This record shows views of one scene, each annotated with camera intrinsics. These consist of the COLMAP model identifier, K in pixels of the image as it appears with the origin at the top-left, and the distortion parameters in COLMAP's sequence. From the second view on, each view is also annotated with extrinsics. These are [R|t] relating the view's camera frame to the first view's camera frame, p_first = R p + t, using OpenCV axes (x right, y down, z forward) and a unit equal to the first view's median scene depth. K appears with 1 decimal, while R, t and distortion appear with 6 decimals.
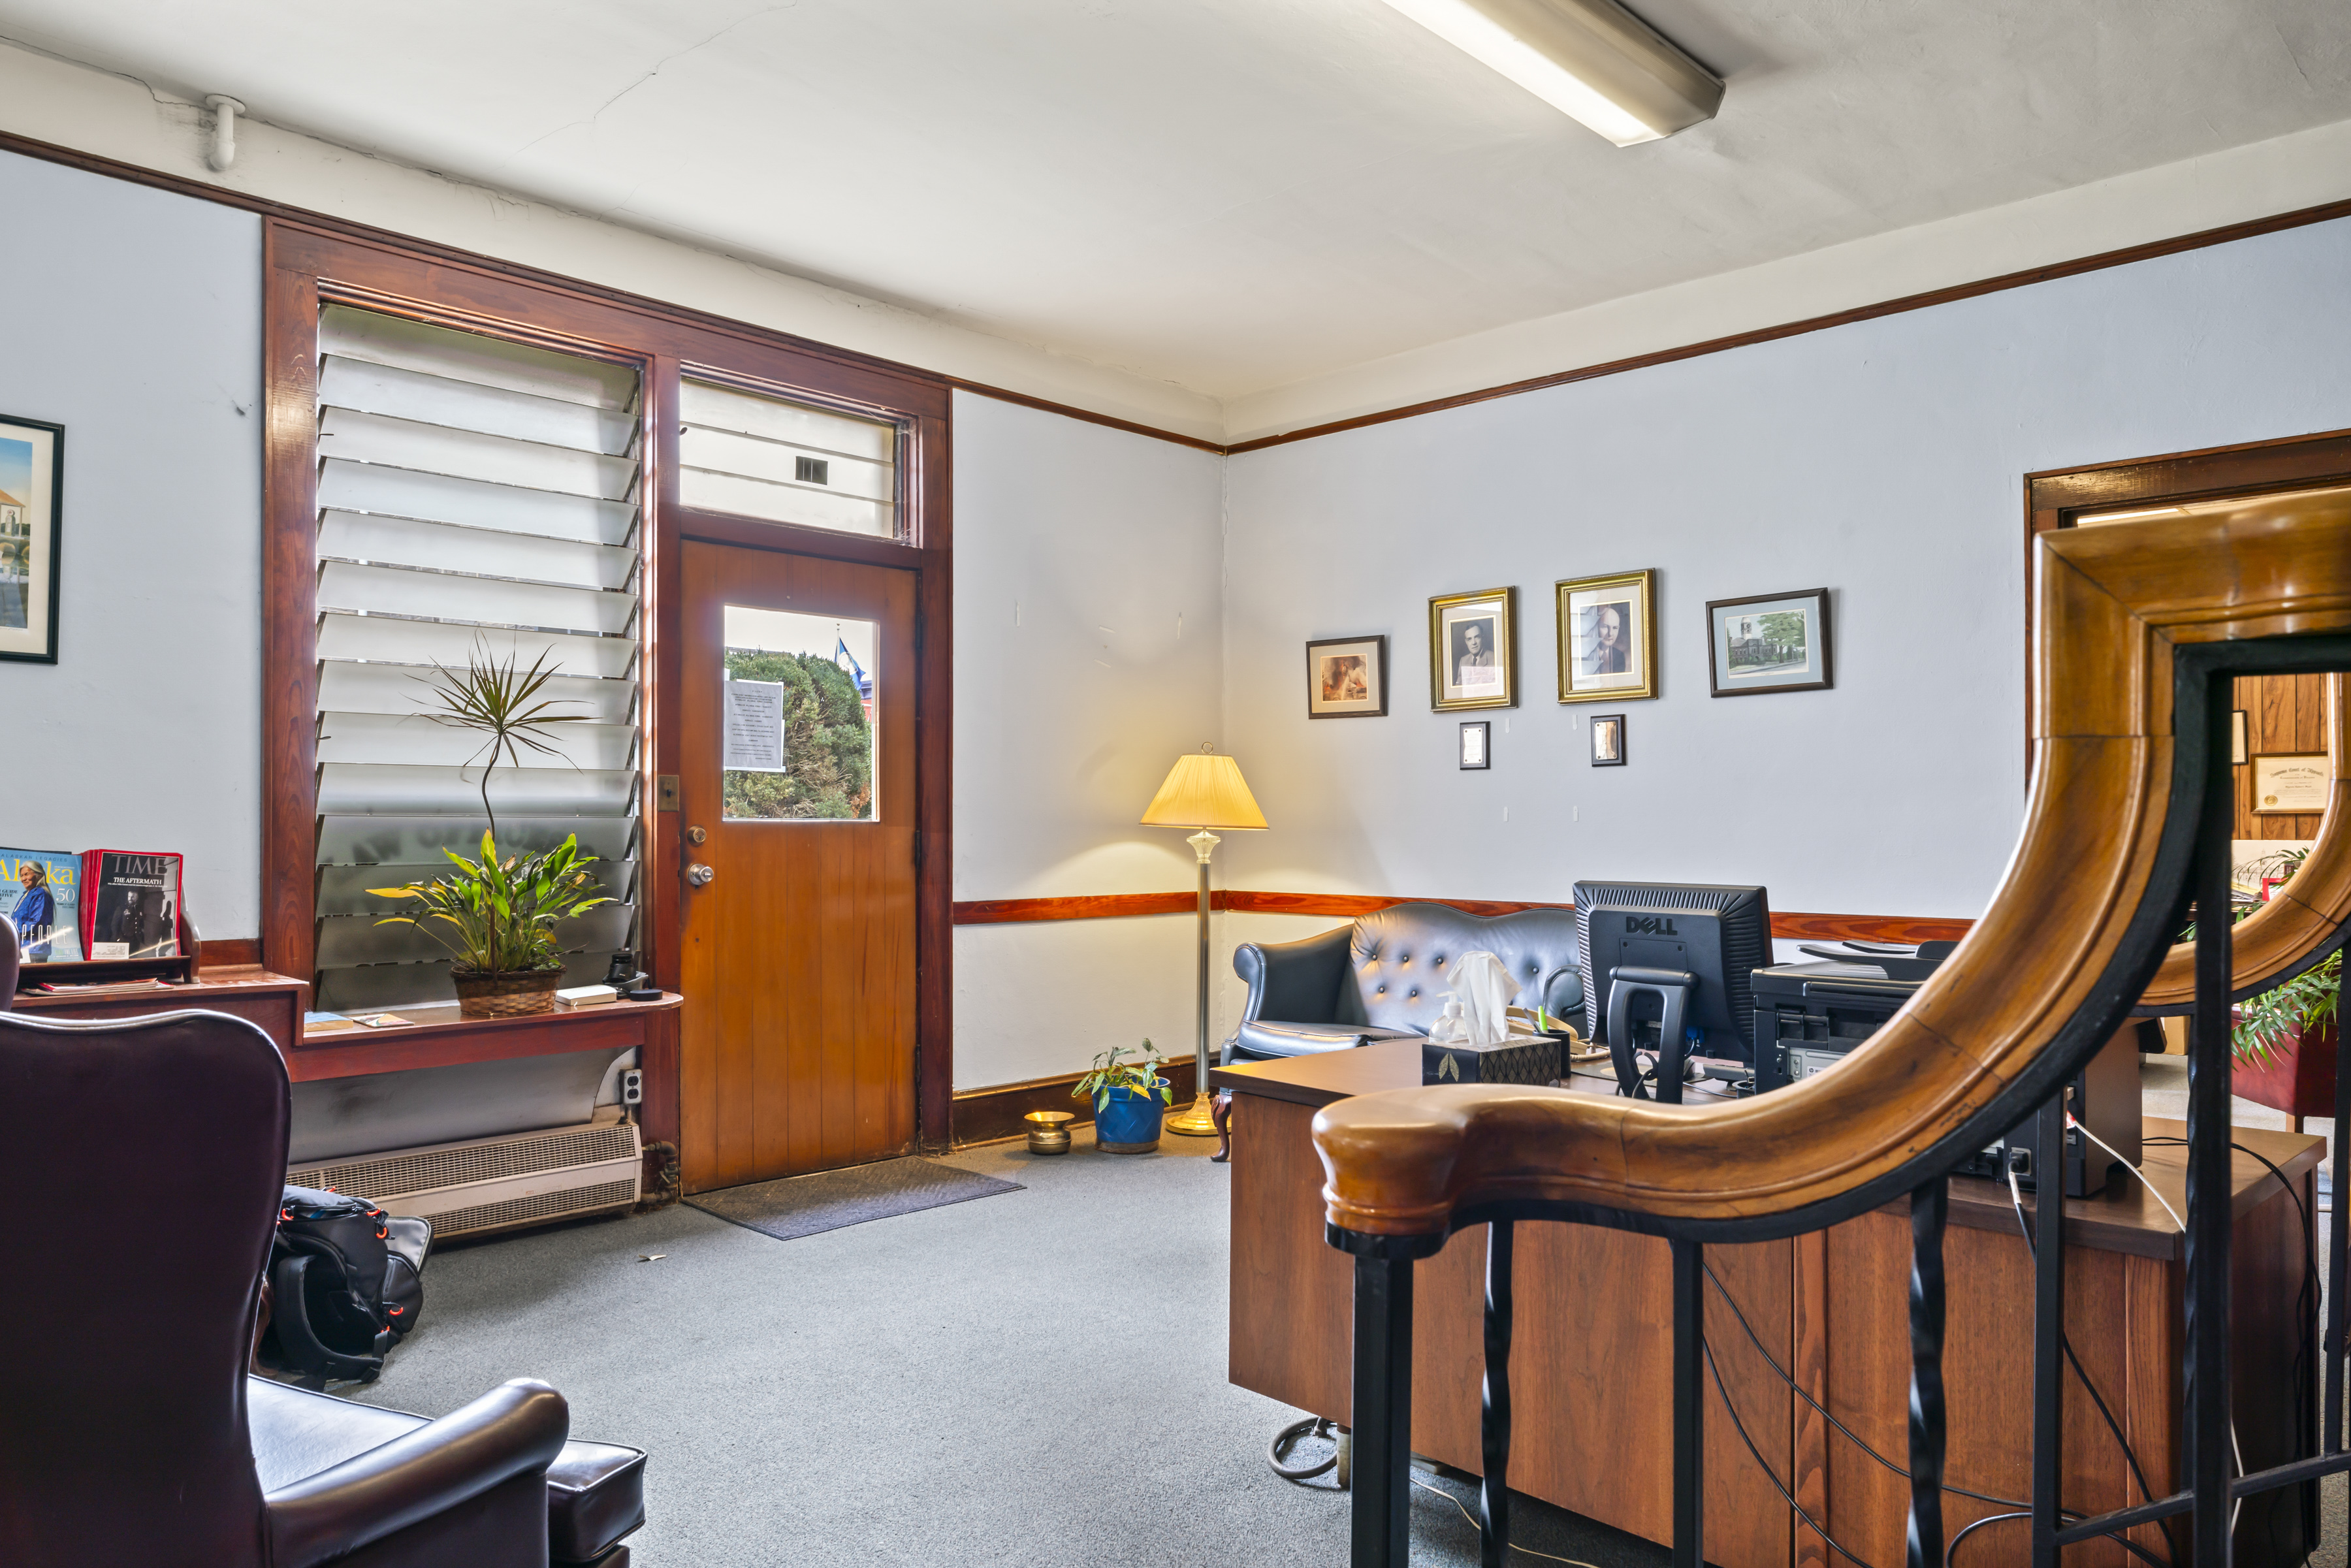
lens RADIAL K [[1580.6, 0, 1164.6], [0, 1580.6, 826.2], [0, 0, 1]] dist [-0.003106, -0.002348]
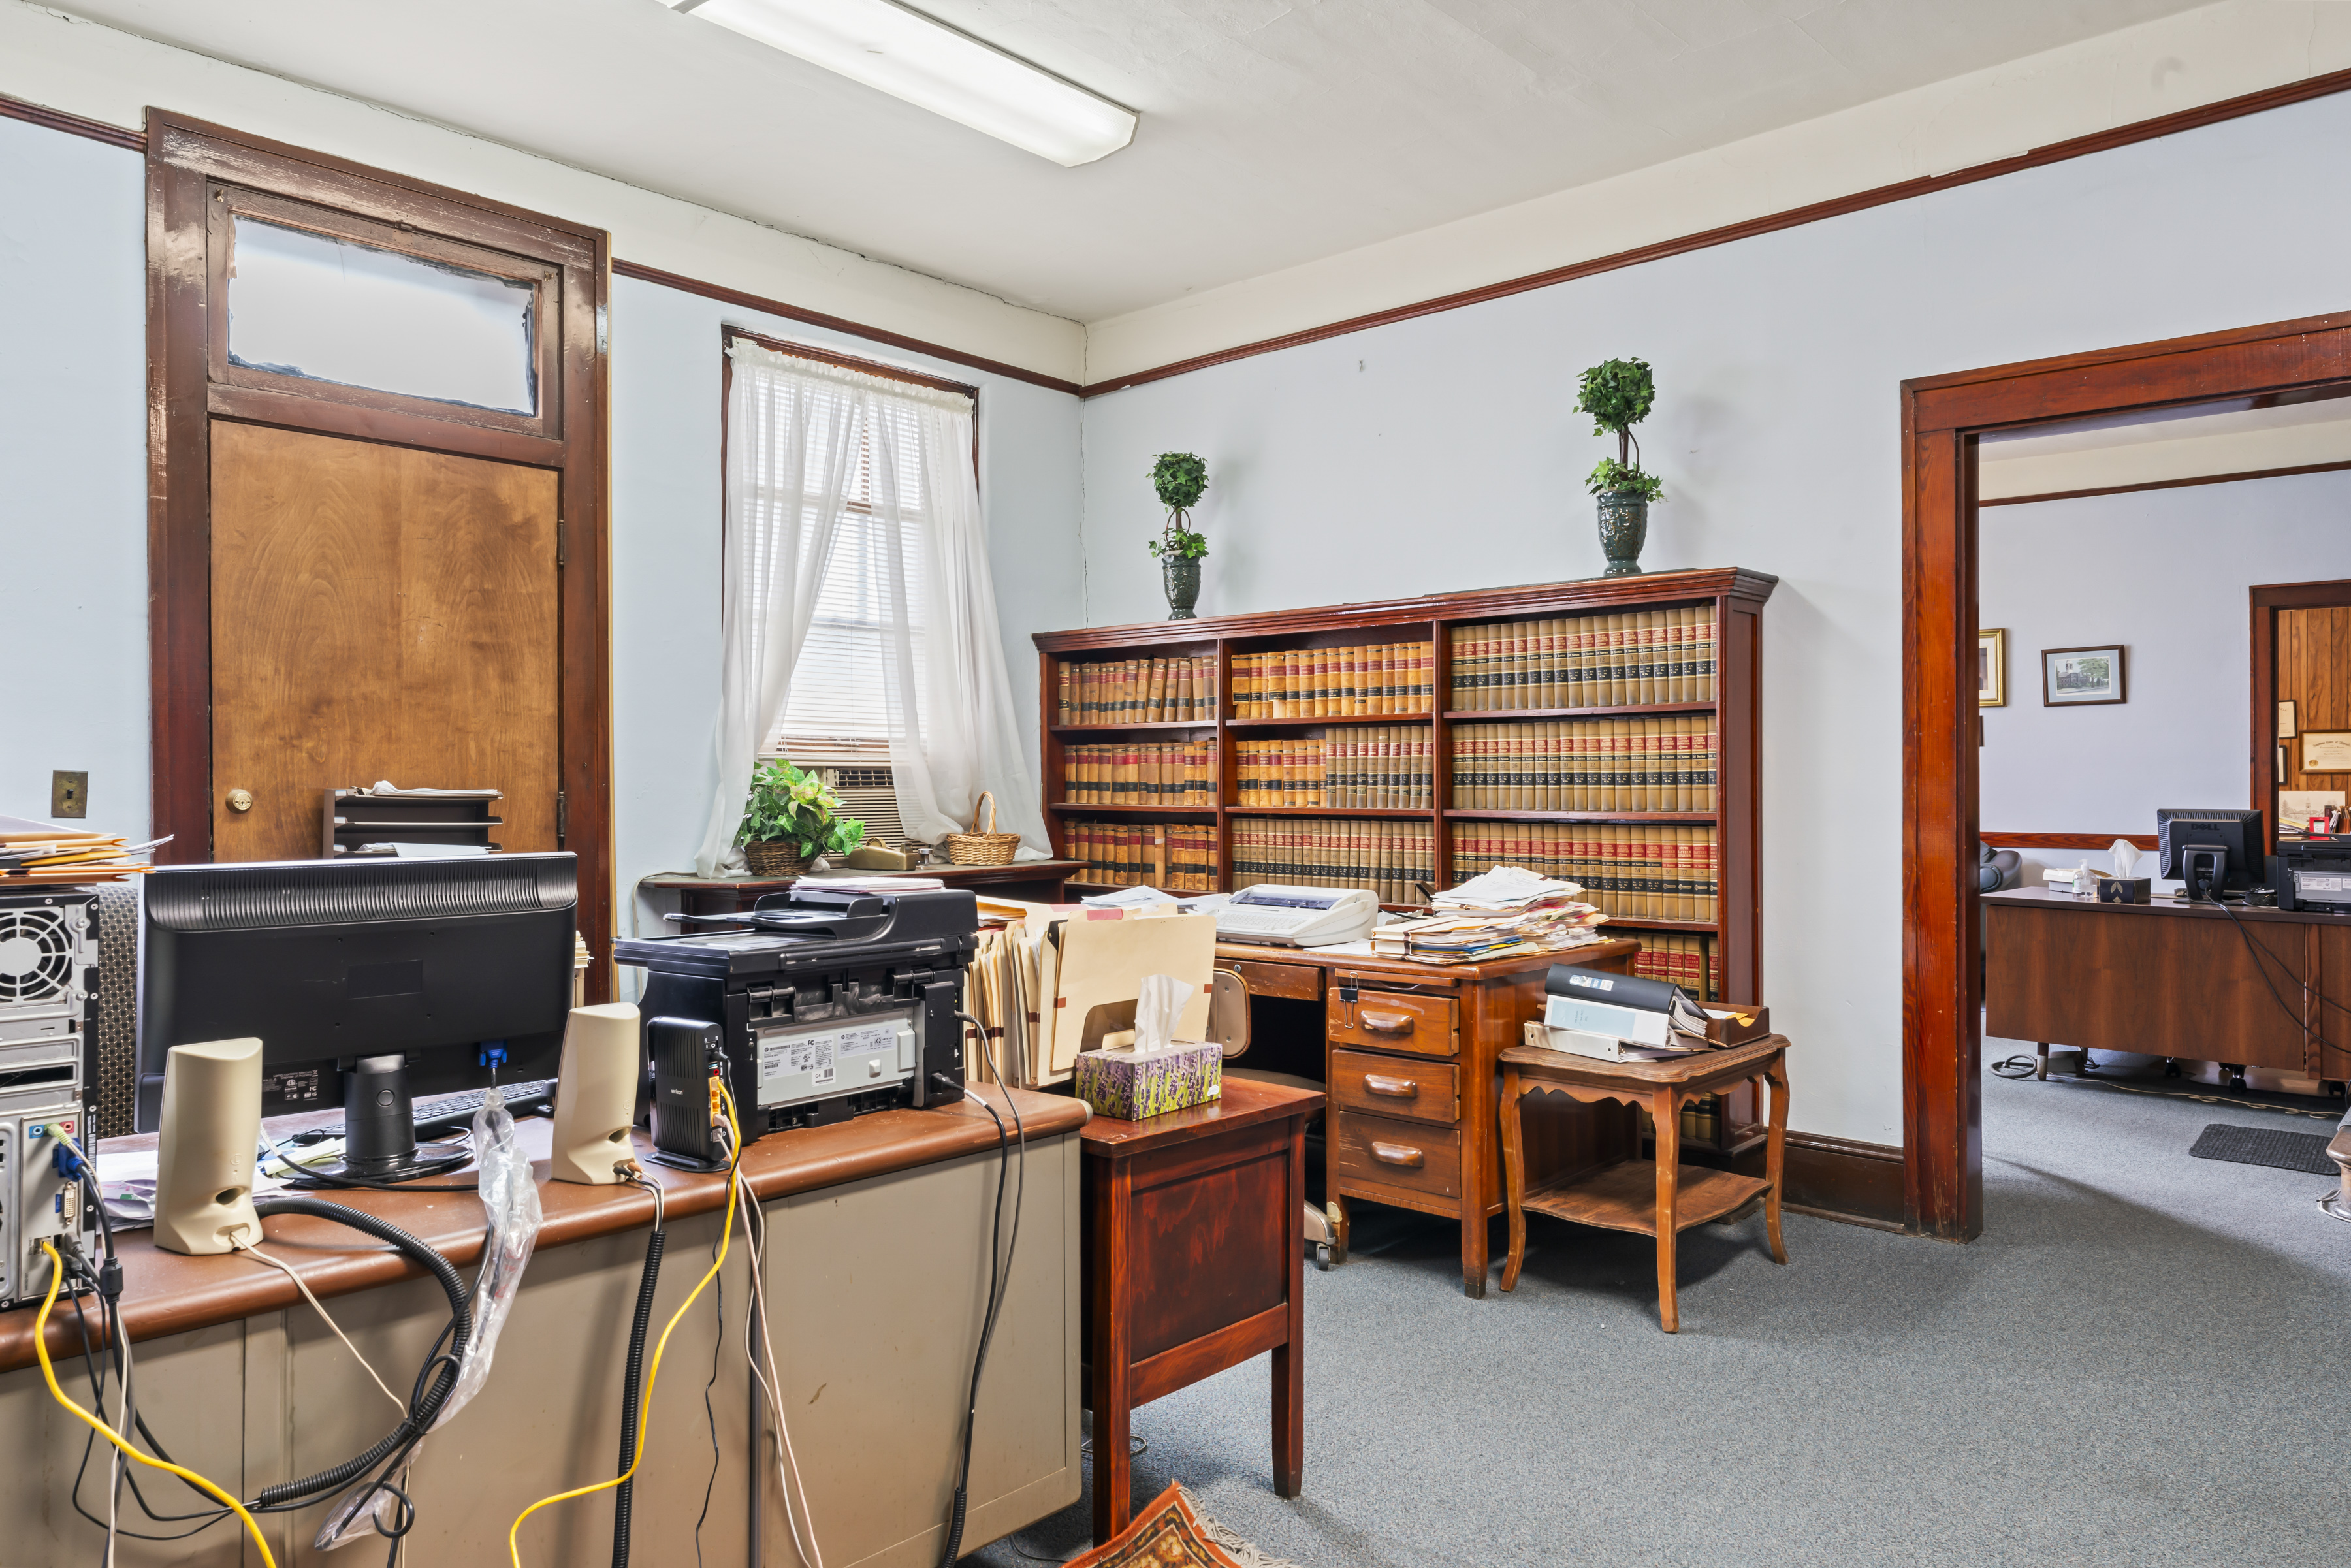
lens RADIAL K [[1526.7, 0, 1175.5], [0, 1526.7, 784.0], [0, 0, 1]] dist [-0.003507, -0.001888]
pose [[0.999648, -0.000311, 0.026519, -0.631797], [0.000200, 0.999991, 0.004205, -0.006033], [-0.026520, -0.004198, 0.999639, -0.610118]]
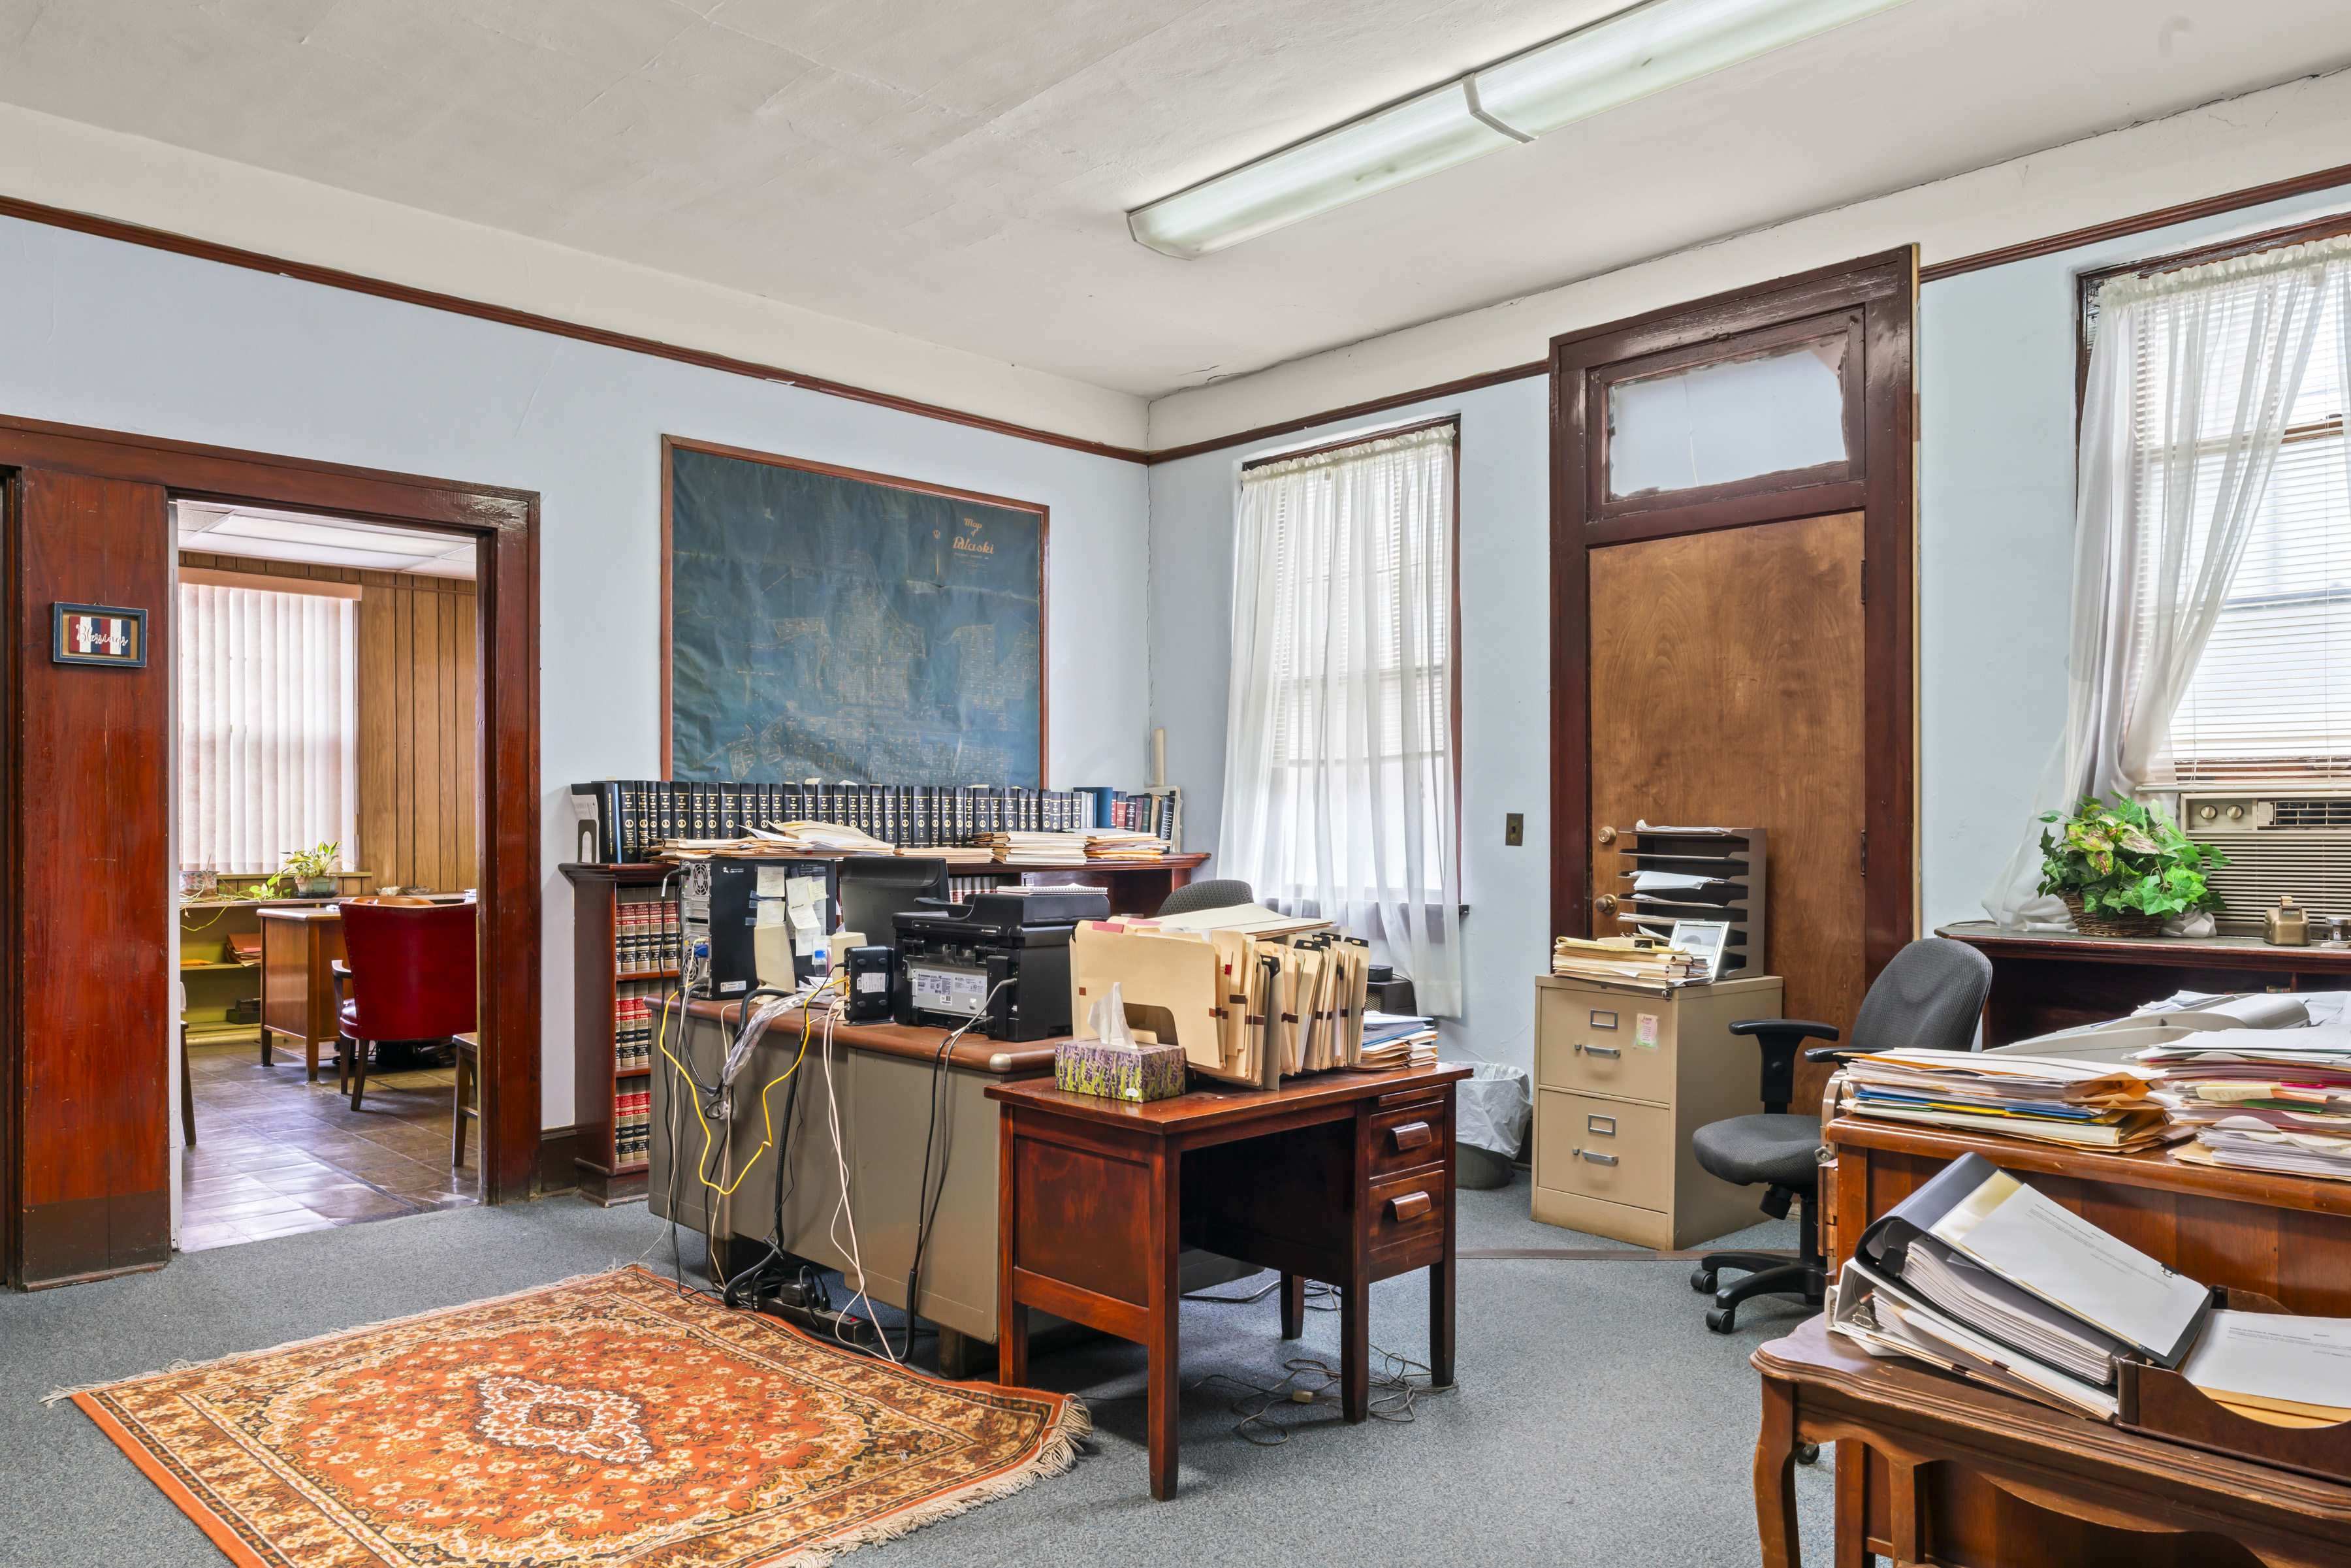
lens RADIAL K [[1580.6, 0, 1164.6], [0, 1580.6, 826.2], [0, 0, 1]] dist [-0.003106, -0.002348]
pose [[-0.026987, 0.000788, -0.999635, 1.360460], [0.003700, 0.999993, 0.000689, 0.006437], [0.999629, -0.003680, -0.026989, 1.114707]]
